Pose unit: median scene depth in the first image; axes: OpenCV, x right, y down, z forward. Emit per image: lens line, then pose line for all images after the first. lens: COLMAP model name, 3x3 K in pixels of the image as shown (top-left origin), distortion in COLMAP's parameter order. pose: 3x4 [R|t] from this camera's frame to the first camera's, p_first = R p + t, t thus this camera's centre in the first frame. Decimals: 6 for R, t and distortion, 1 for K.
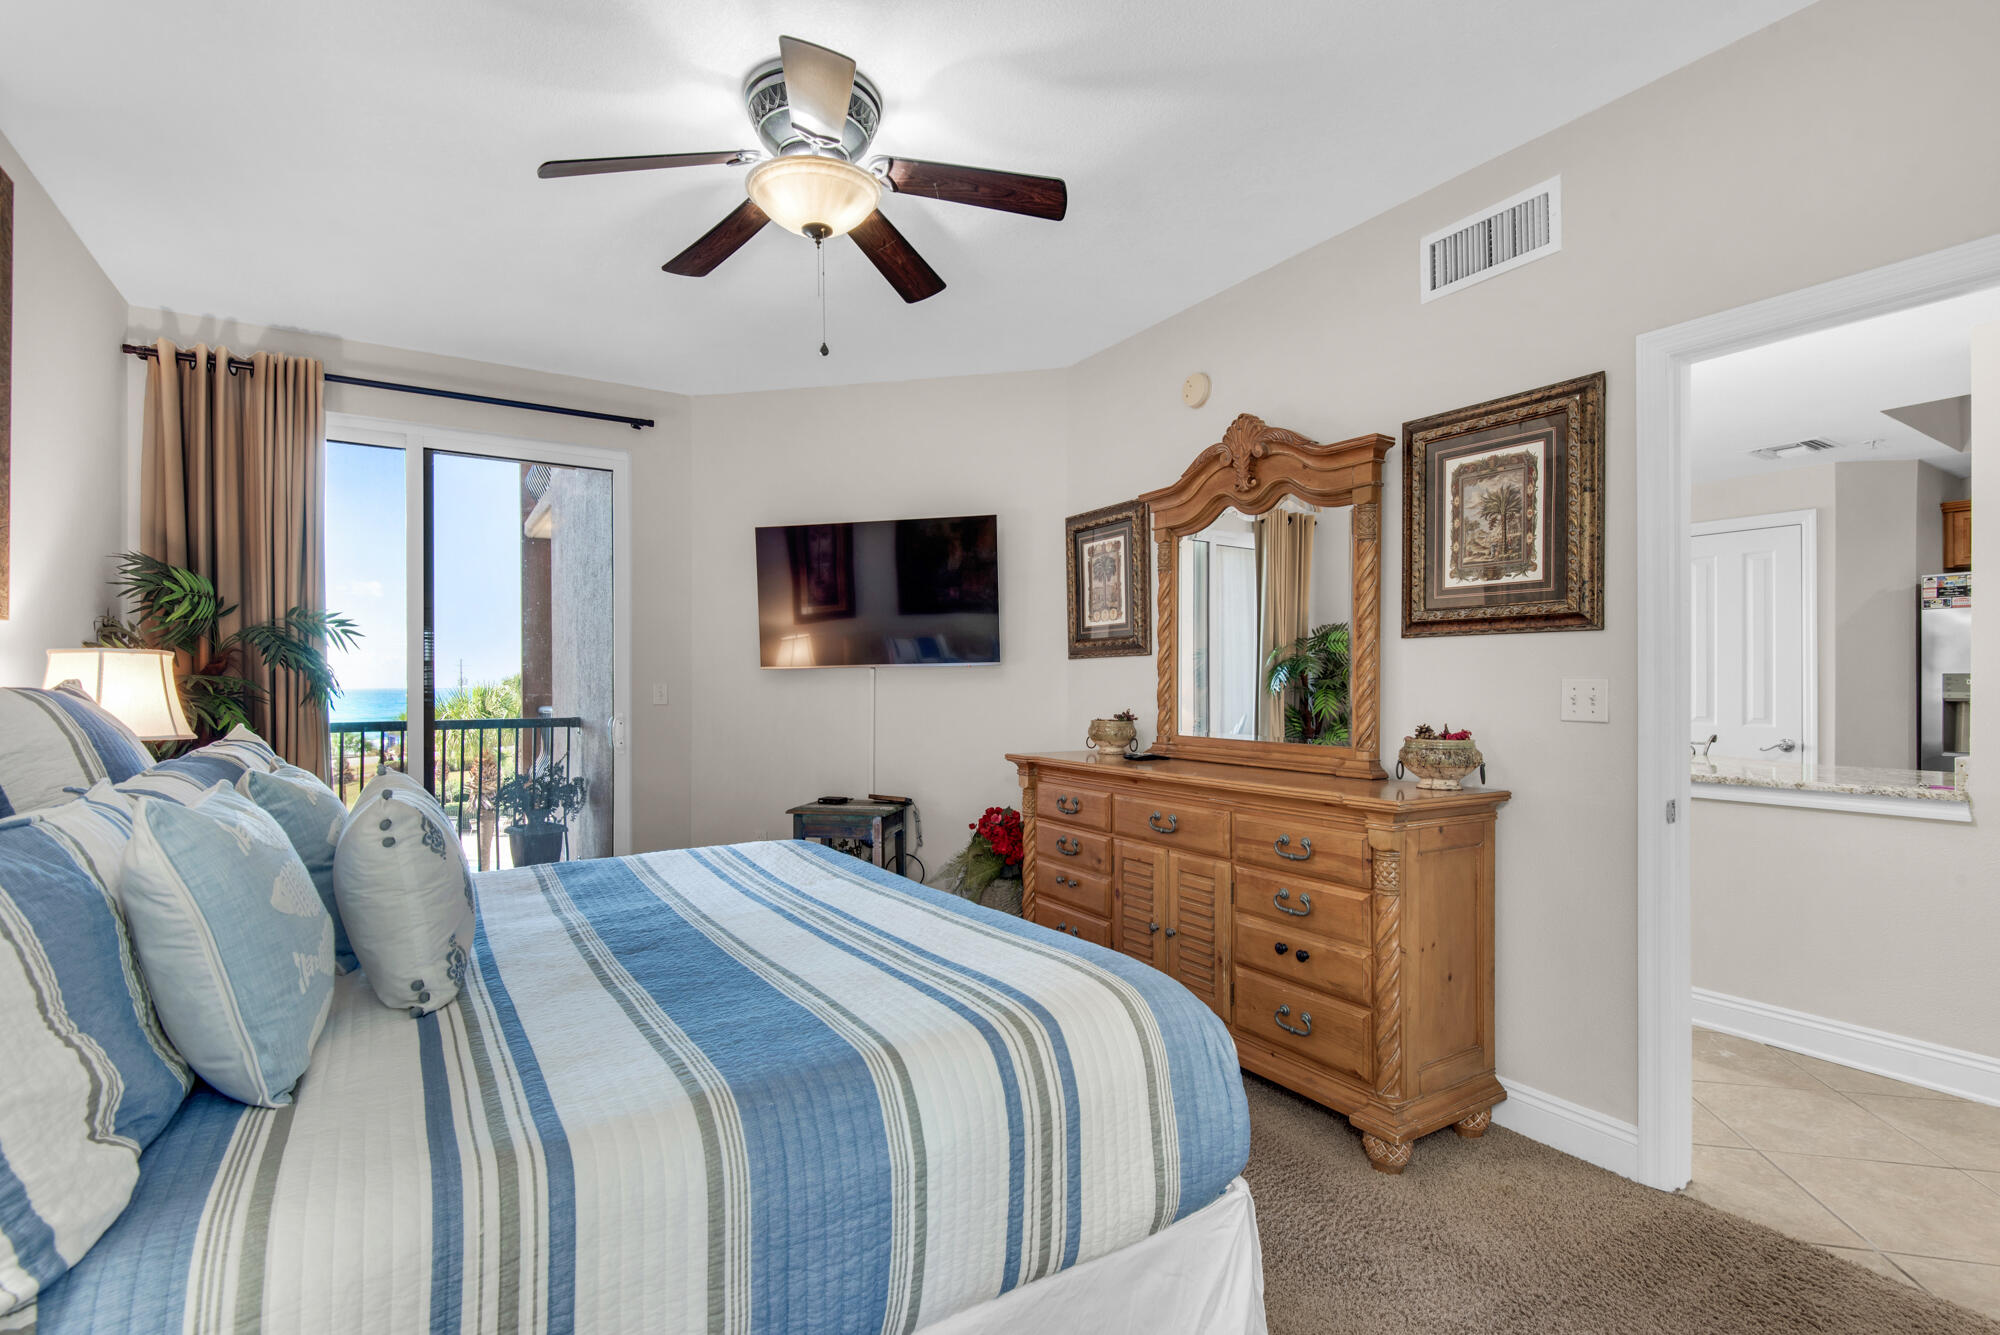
lens RADIAL K [[918.6, 0, 997.1], [0, 918.6, 685.6], [0, 0, 1]] dist [-0.004048, -0.001055]
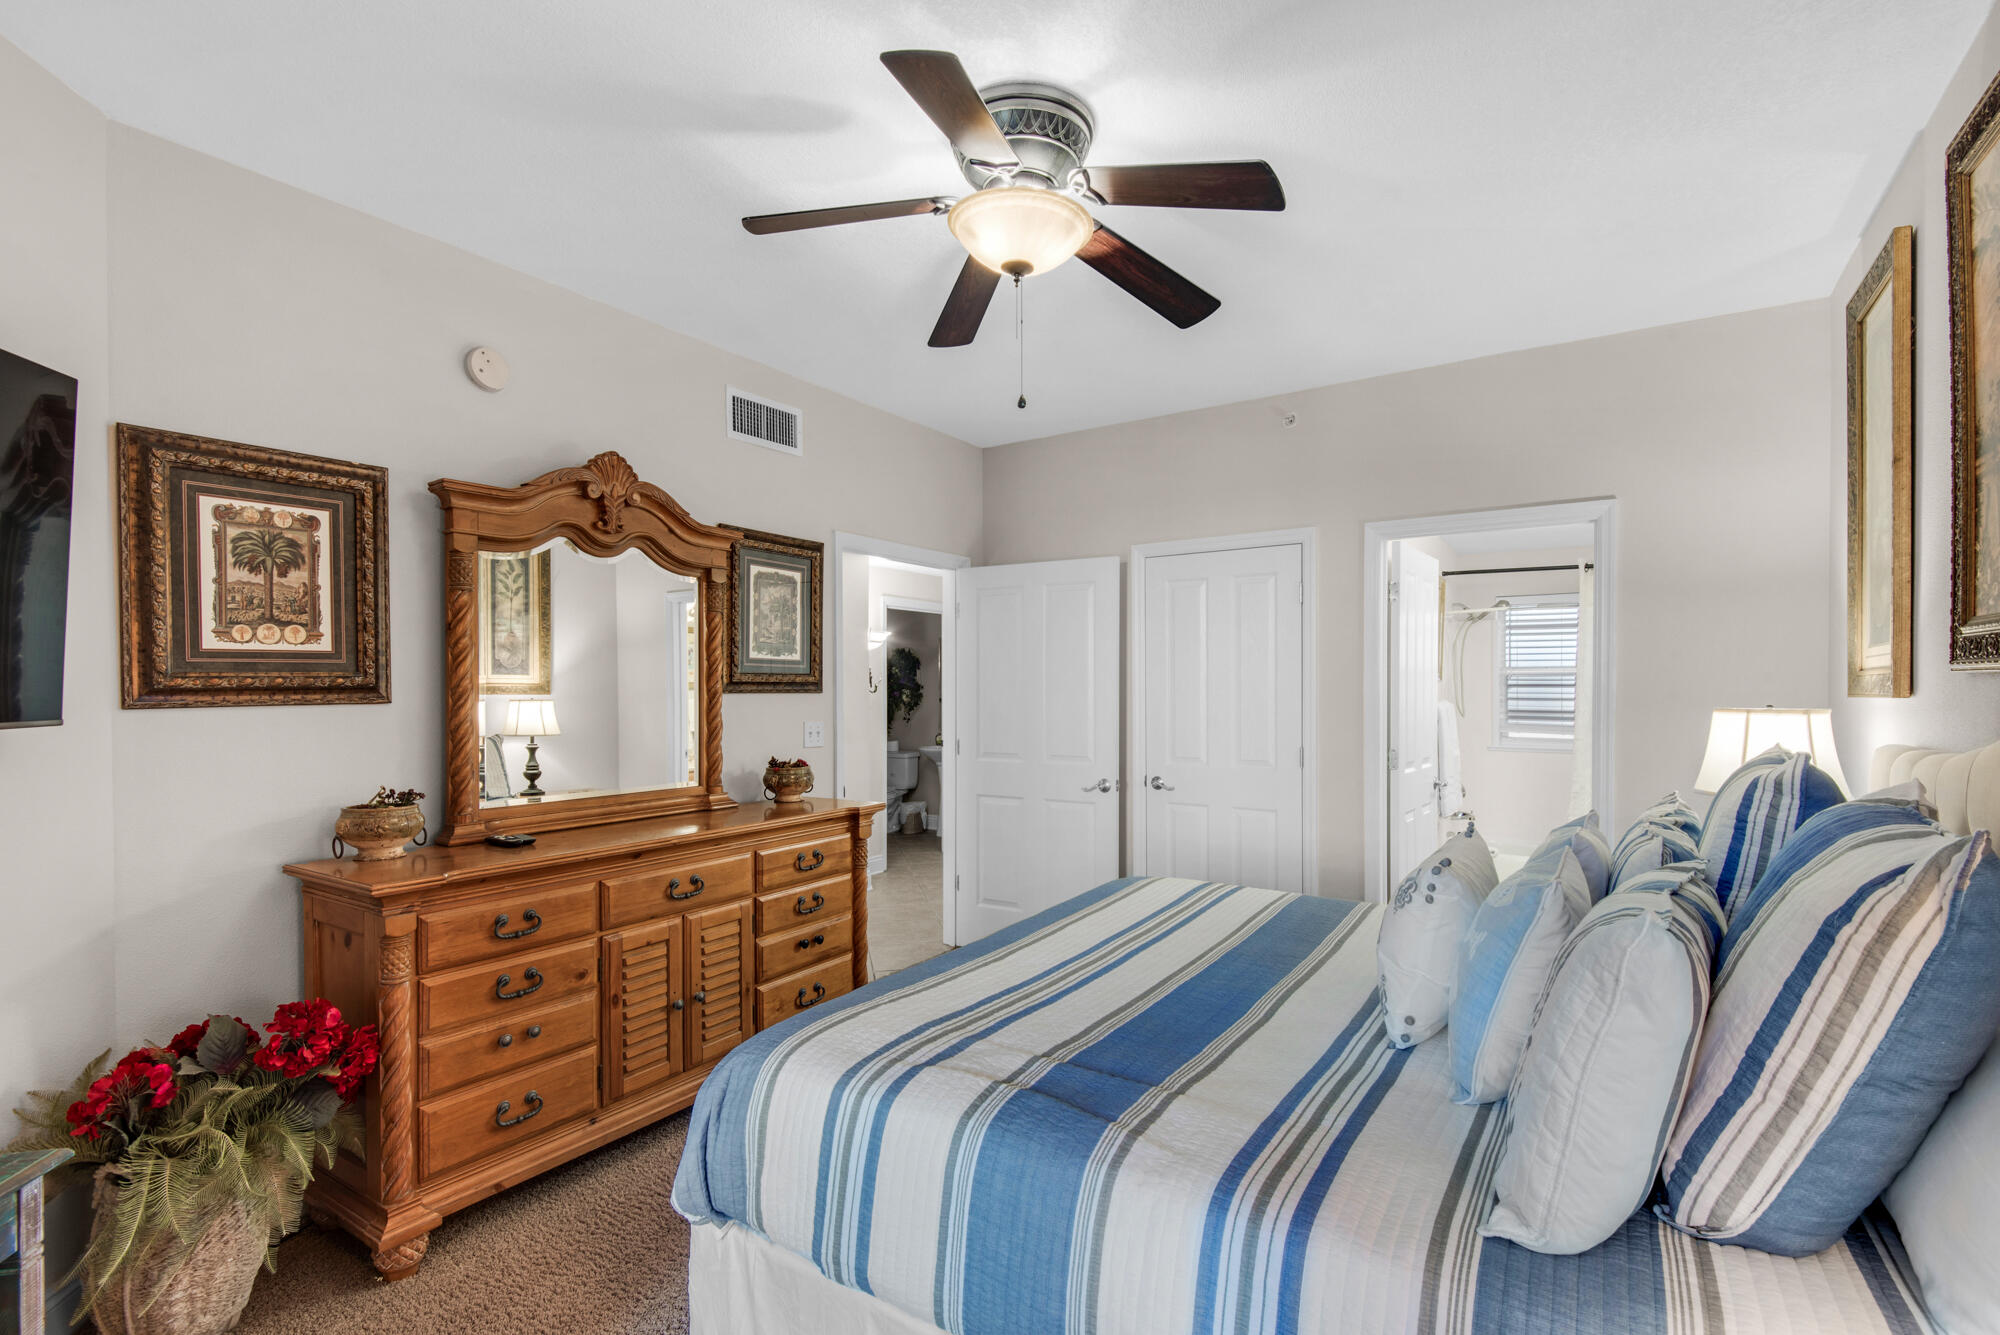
lens RADIAL K [[918.6, 0, 997.1], [0, 918.6, 685.6], [0, 0, 1]] dist [-0.004048, -0.001055]
pose [[-0.423883, 0.001794, 0.905715, -0.916210], [0.003397, 0.999994, -0.000391, -0.063695], [-0.905710, 0.002911, -0.423887, 1.259067]]
